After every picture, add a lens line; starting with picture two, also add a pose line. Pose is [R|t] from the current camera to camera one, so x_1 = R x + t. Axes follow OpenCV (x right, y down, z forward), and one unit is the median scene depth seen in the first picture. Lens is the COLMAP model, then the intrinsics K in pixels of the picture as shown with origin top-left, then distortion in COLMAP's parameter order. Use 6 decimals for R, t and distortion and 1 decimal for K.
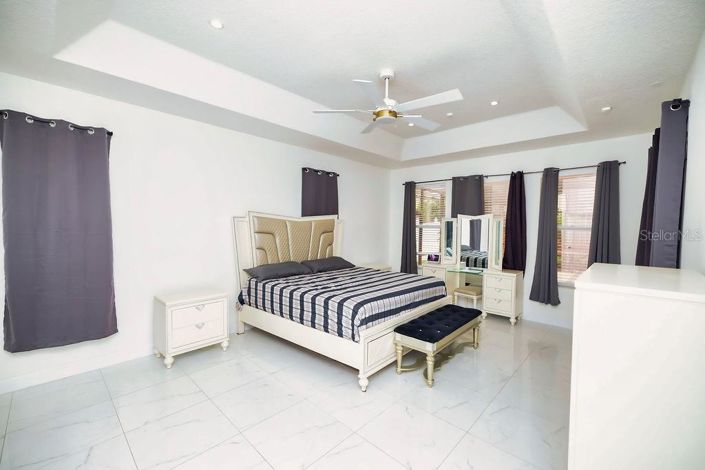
lens RADIAL K [[297.3, 0, 368.8], [0, 297.3, 235.3], [0, 0, 1]] dist [0.003538, 0.000049]
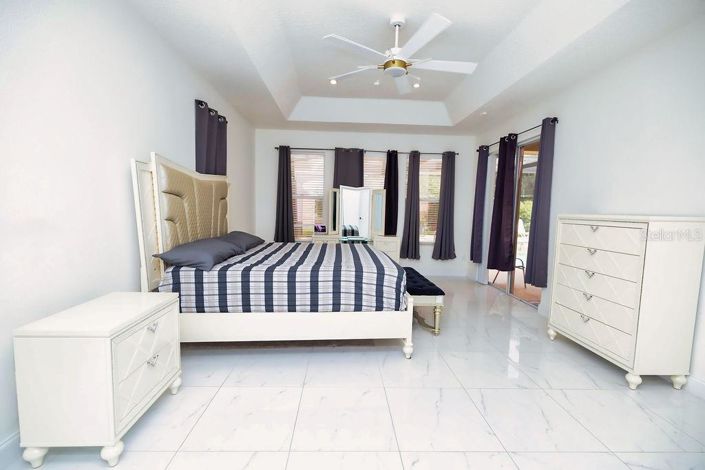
lens RADIAL K [[297.3, 0, 355.2], [0, 297.3, 237.1], [0, 0, 1]] dist [0.003538, 0.000049]
pose [[0.720368, -0.062650, 0.690756, -0.433609], [0.009867, 0.996737, 0.080112, 0.029767], [-0.693522, -0.050895, 0.718636, 0.247684]]
